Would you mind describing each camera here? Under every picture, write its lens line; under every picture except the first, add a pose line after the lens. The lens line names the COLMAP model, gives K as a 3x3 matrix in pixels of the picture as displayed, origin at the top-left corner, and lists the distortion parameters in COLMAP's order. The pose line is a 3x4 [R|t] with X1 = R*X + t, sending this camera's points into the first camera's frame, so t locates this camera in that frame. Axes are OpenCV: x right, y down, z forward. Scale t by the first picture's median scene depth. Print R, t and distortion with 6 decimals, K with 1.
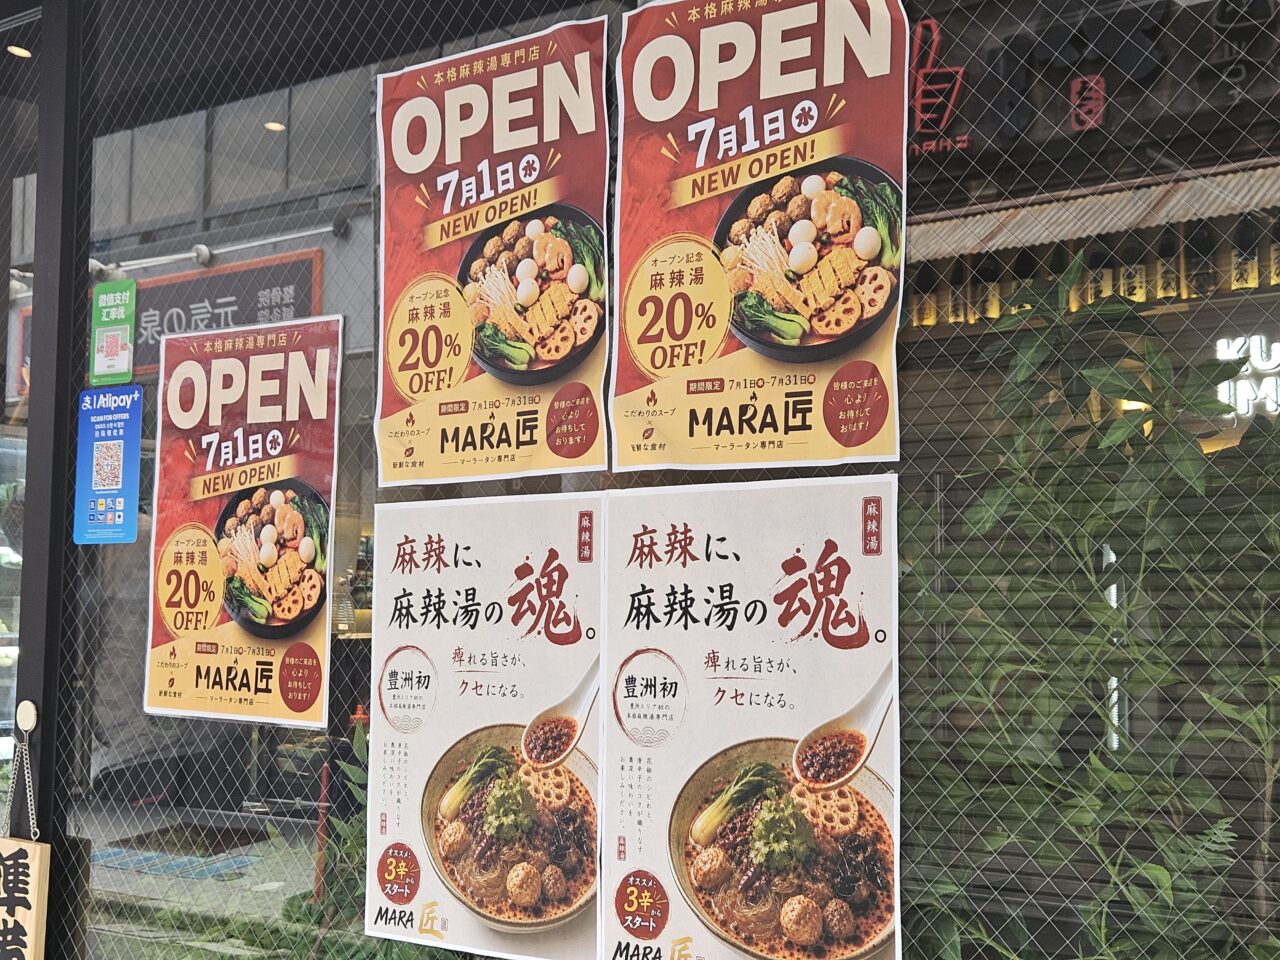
lens RADIAL K [[1769.9, 0, 640.7], [0, 1769.9, 479.4], [0, 0, 1]] dist [0.018932, 0.000000]
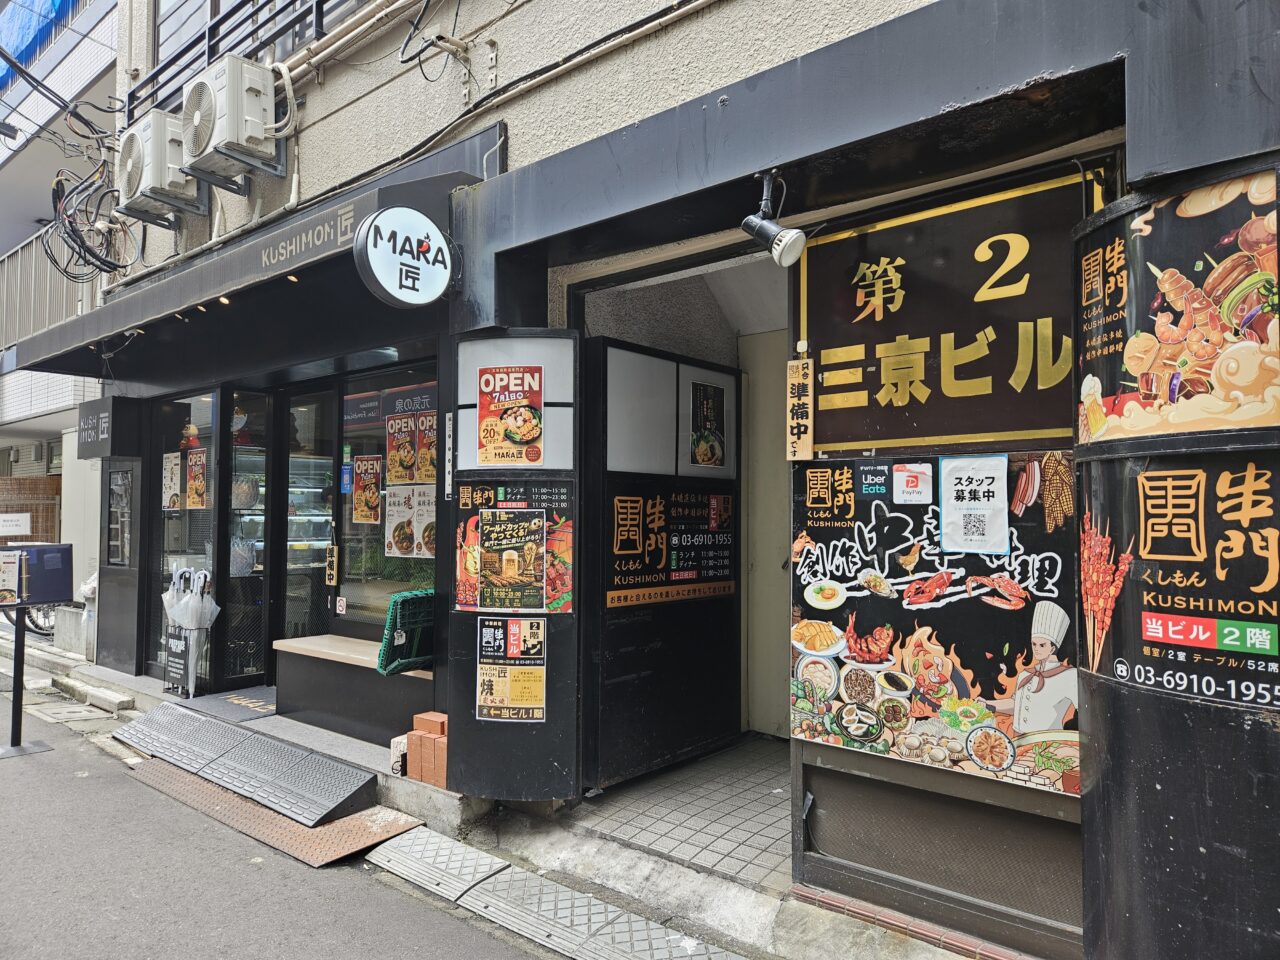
lens RADIAL K [[858.8, 0, 639.4], [0, 858.8, 478.3], [0, 0, 1]] dist [0.022544, -0.011248]
pose [[0.999492, -0.011544, -0.029719, 0.843972], [0.012862, 0.998925, 0.044543, -0.142449], [0.029172, -0.044903, 0.998565, -2.019025]]
